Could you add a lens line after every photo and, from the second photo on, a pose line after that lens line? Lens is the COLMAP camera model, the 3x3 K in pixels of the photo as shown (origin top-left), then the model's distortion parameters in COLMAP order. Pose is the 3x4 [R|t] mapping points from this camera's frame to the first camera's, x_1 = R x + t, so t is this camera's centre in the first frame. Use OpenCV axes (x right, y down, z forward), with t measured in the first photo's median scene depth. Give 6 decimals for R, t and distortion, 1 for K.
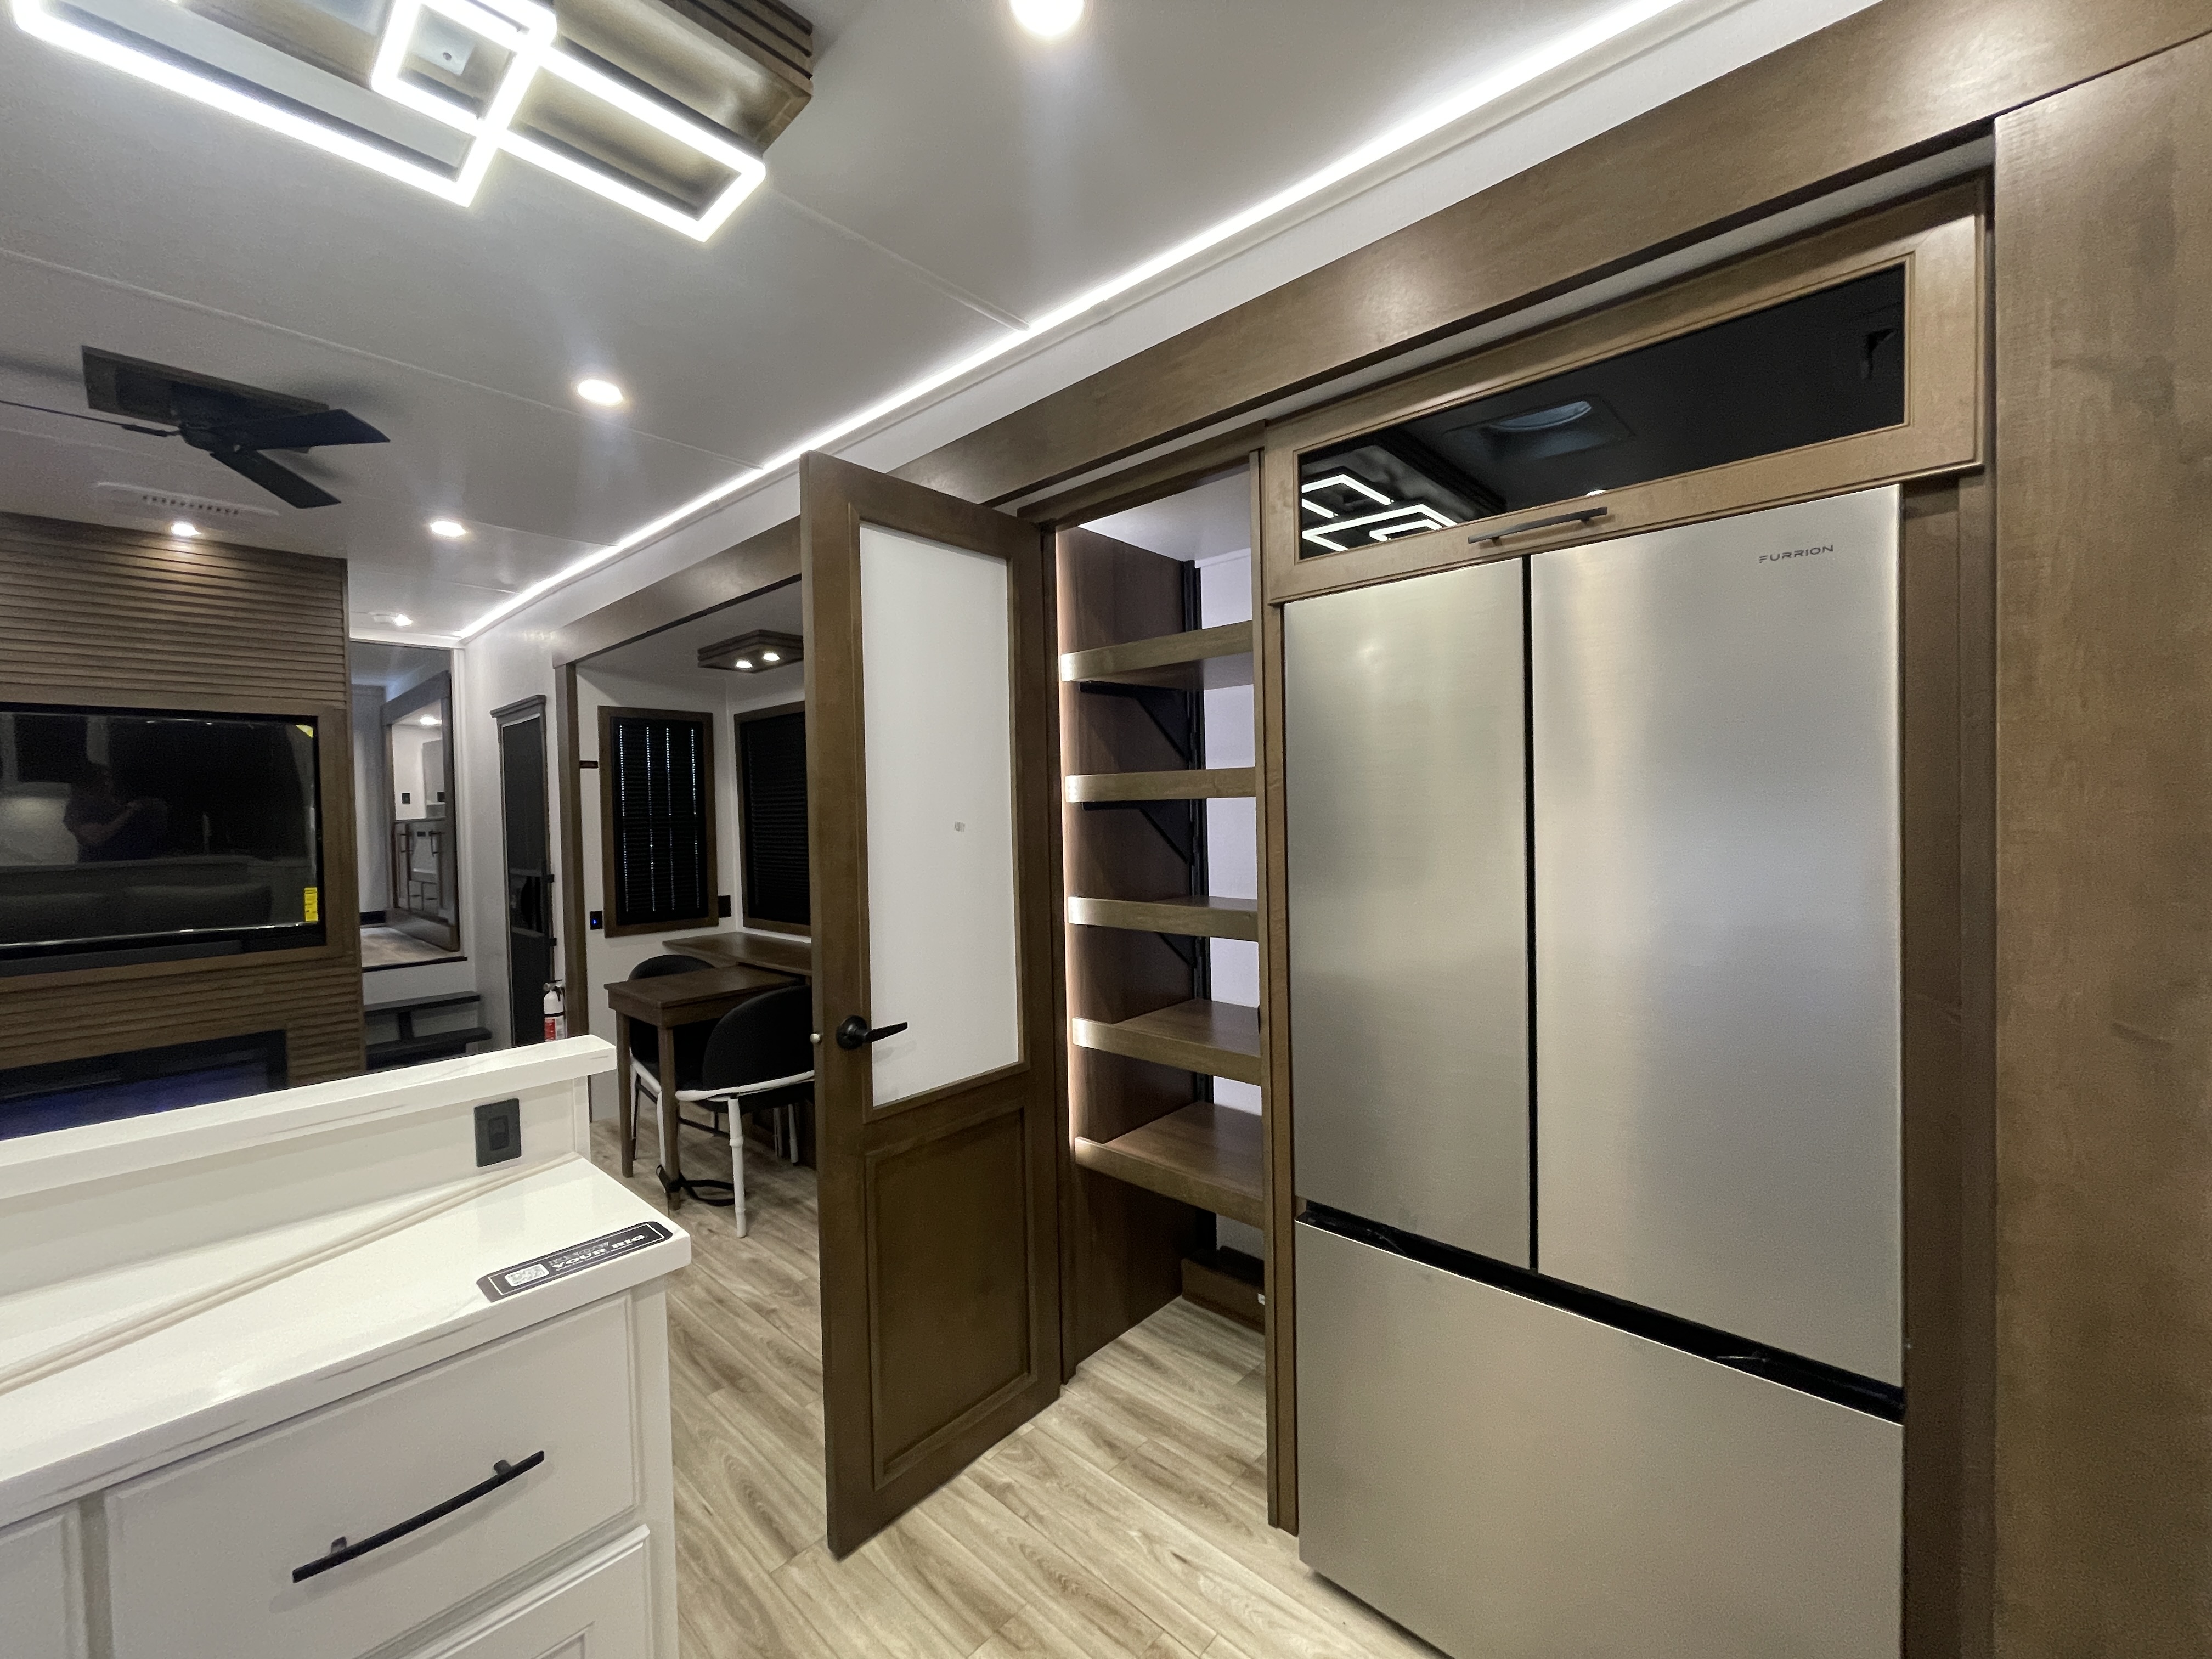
lens RADIAL K [[892.5, 0, 1099.1], [0, 892.5, 828.5], [0, 0, 1]] dist [-0.003447, 0.000265]
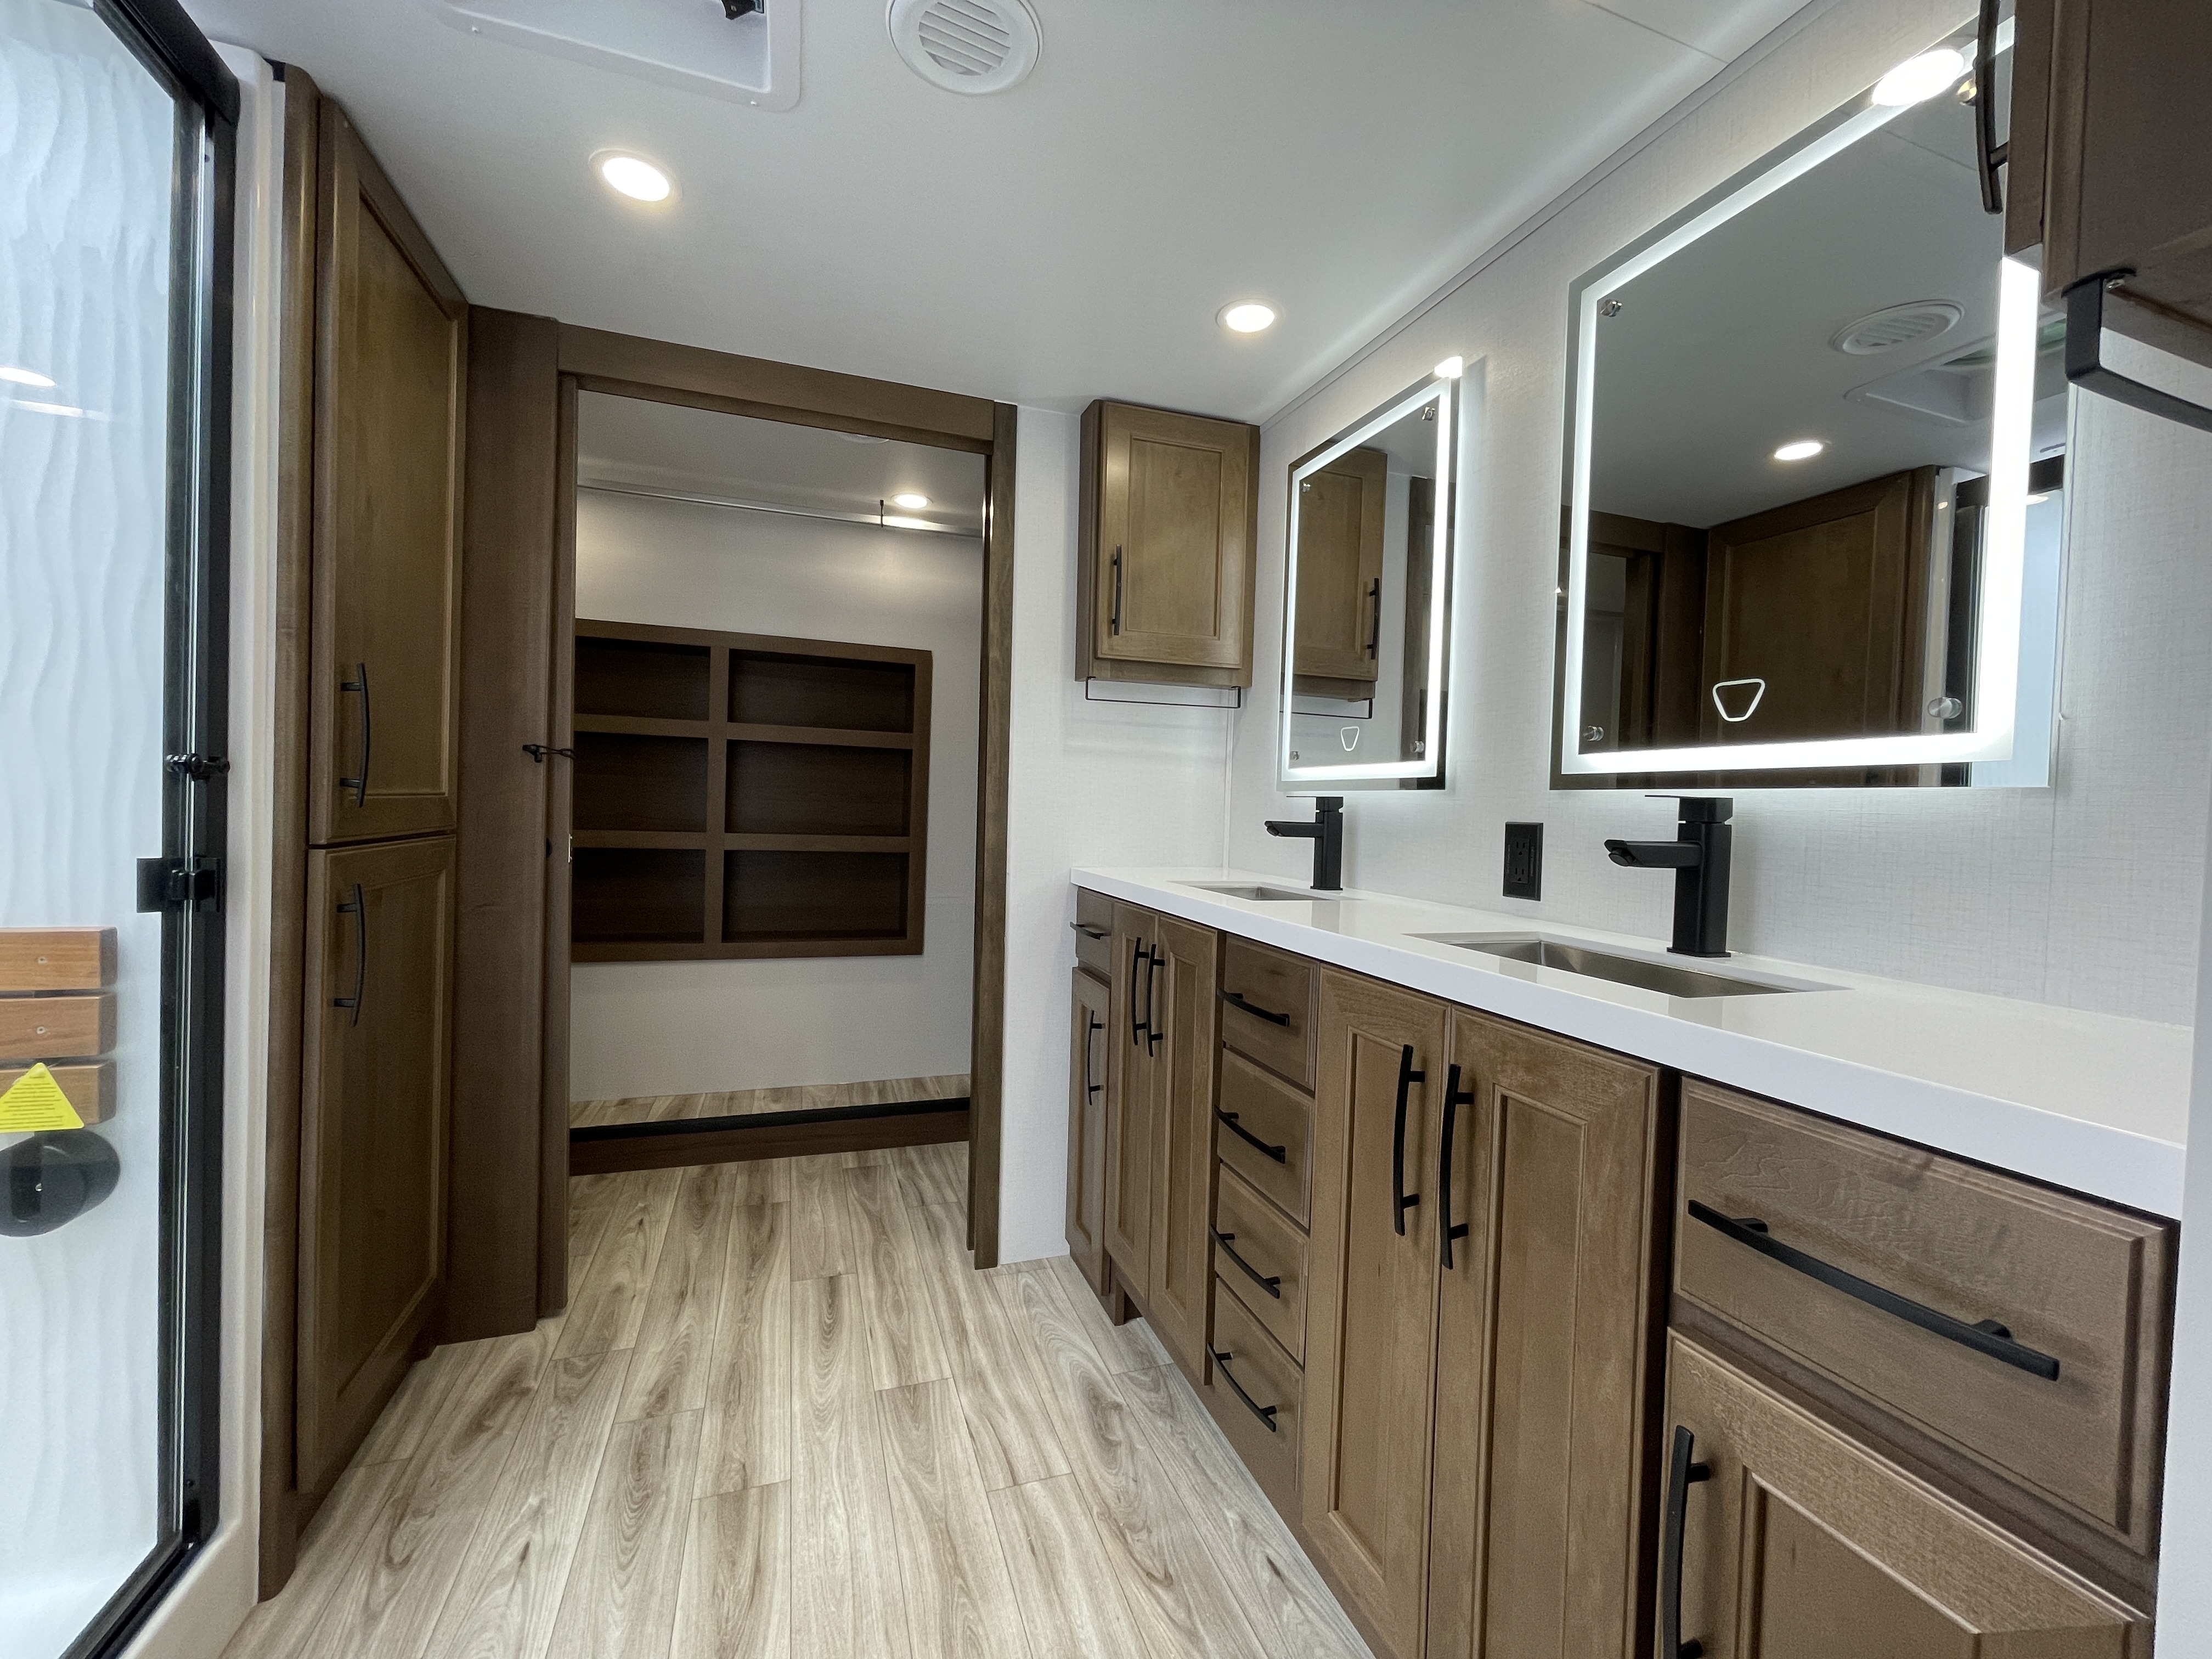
lens RADIAL K [[892.5, 0, 1103.0], [0, 892.5, 827.5], [0, 0, 1]] dist [-0.003447, 0.000265]
pose [[-0.884952, -0.013250, 0.465494, -0.733579], [0.001023, 0.999537, 0.030395, 0.089658], [-0.465681, 0.027374, -0.884529, 1.017531]]
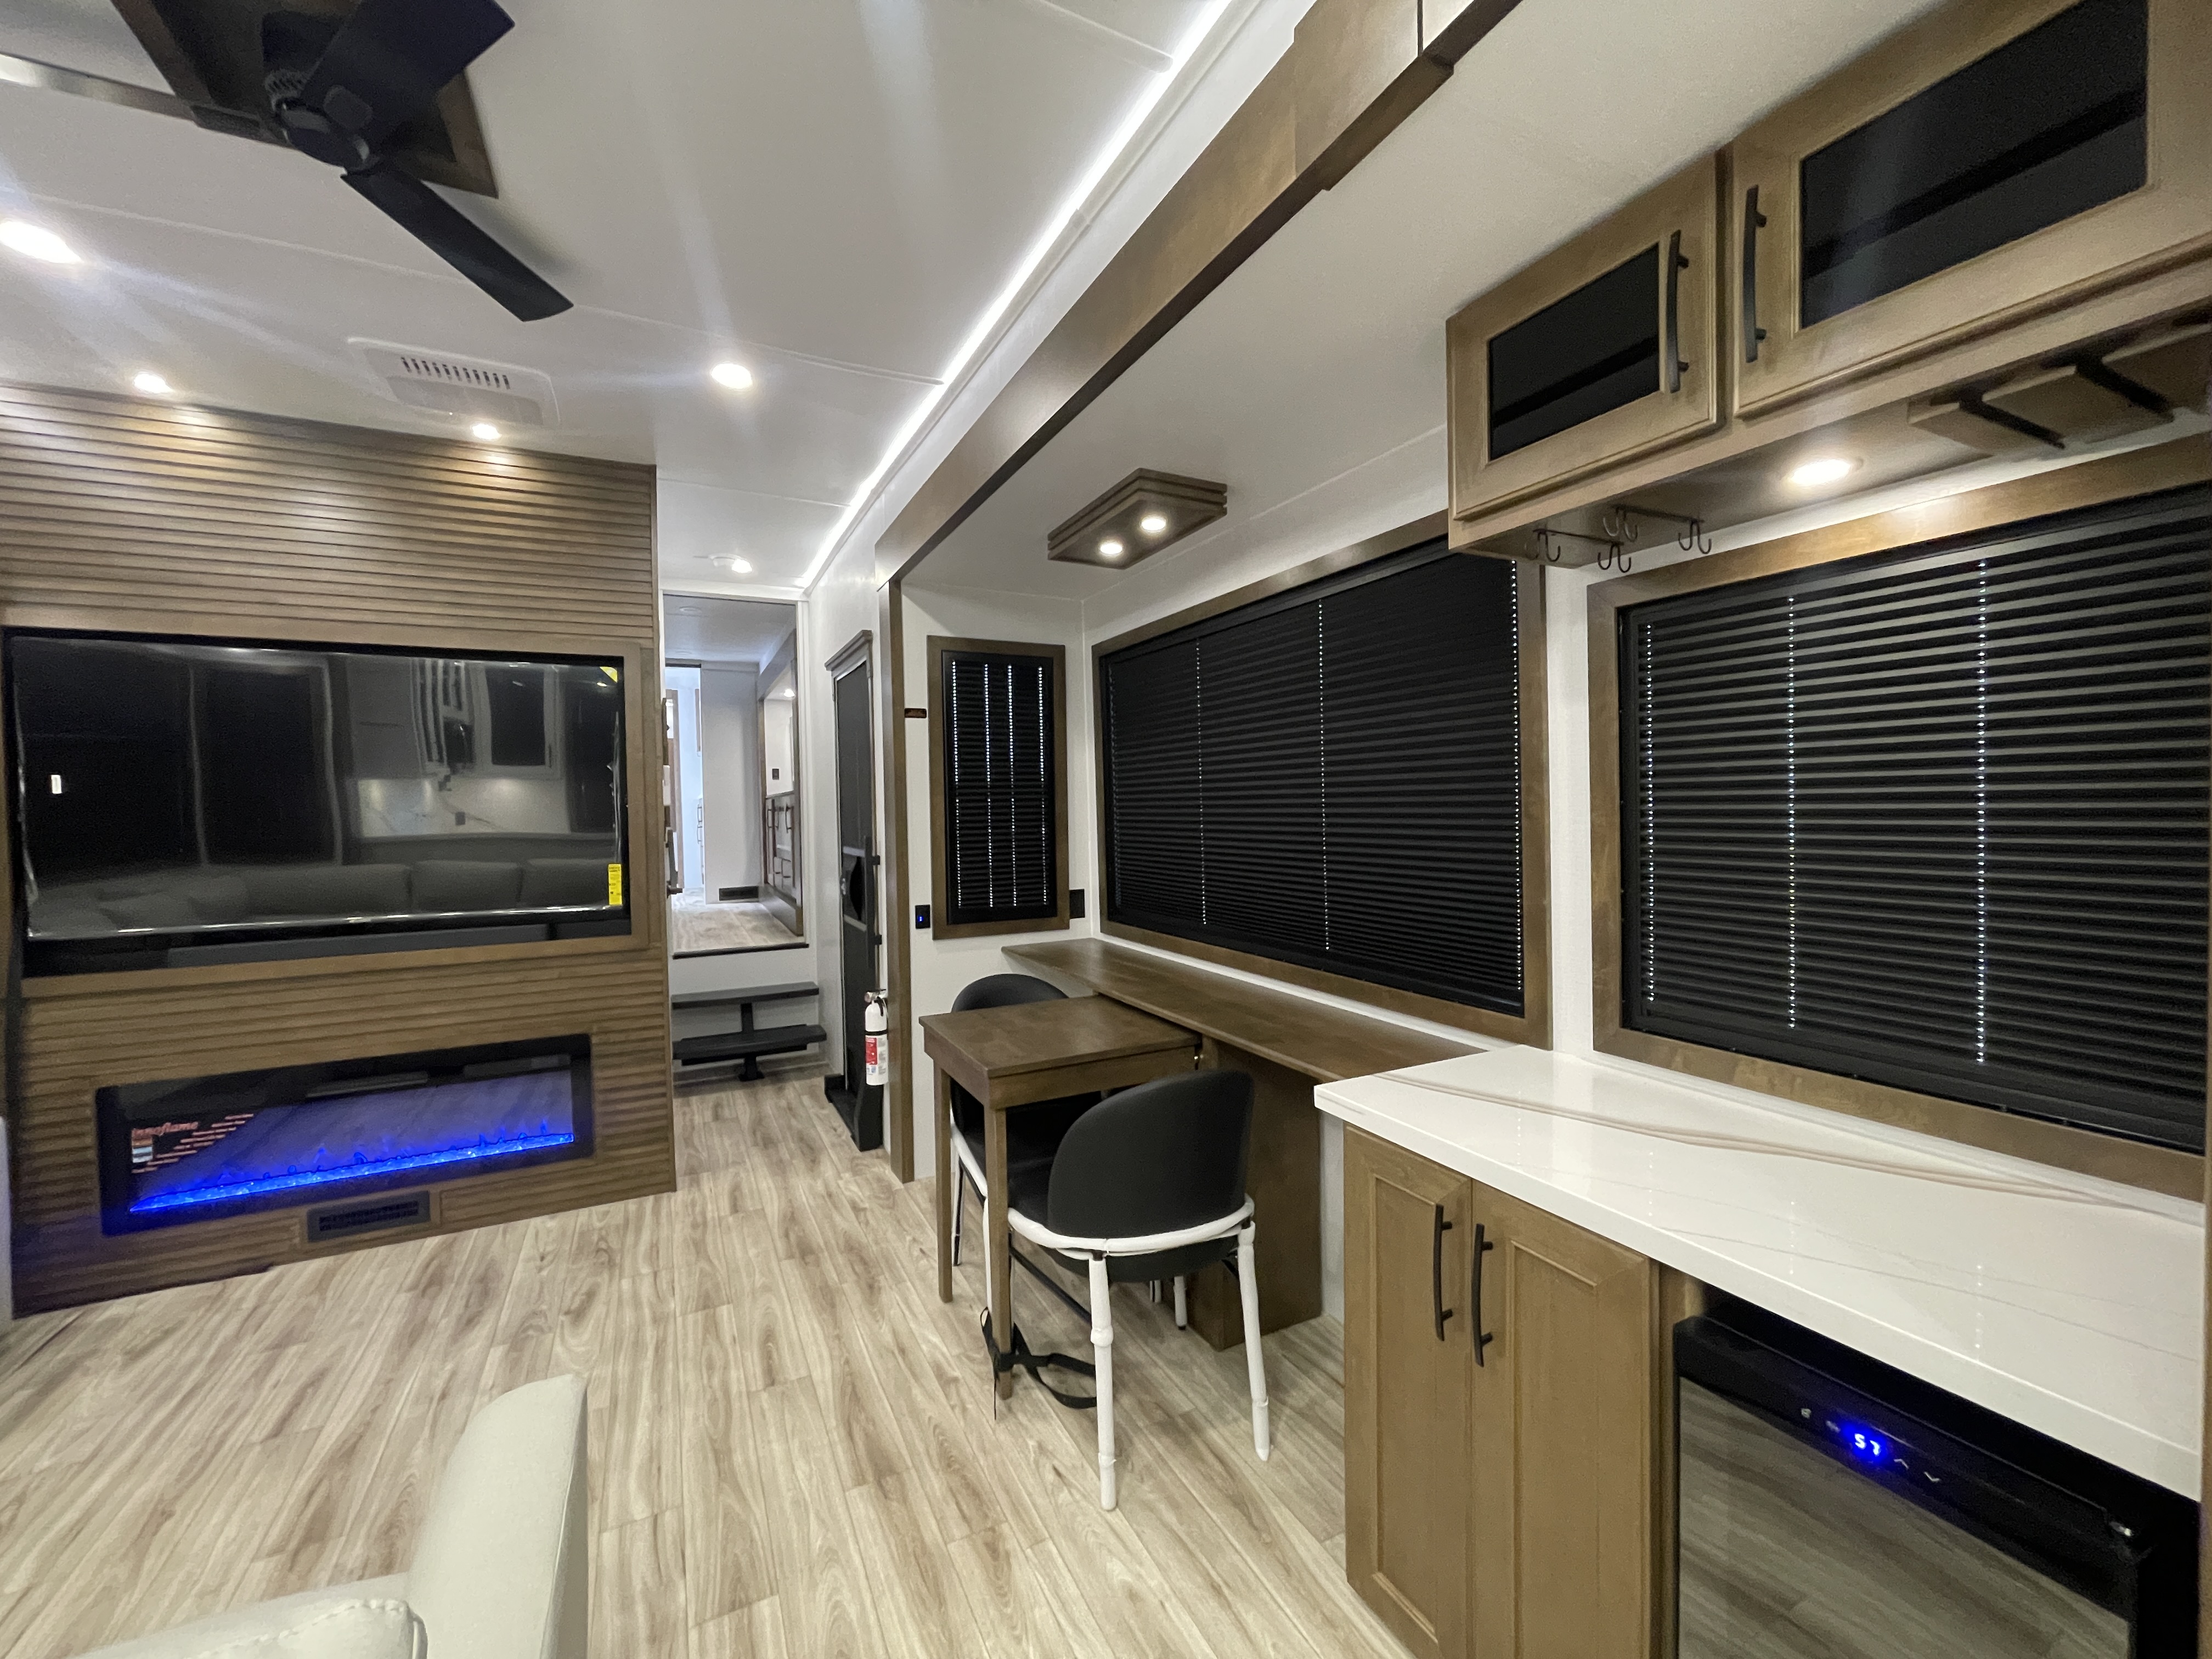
lens RADIAL K [[892.5, 0, 1102.6], [0, 892.5, 837.8], [0, 0, 1]] dist [-0.003447, 0.000265]
pose [[0.936677, 0.020026, -0.349621, -0.172610], [-0.012035, 0.999615, 0.025014, 0.015722], [0.349987, -0.019223, 0.936557, 0.381445]]
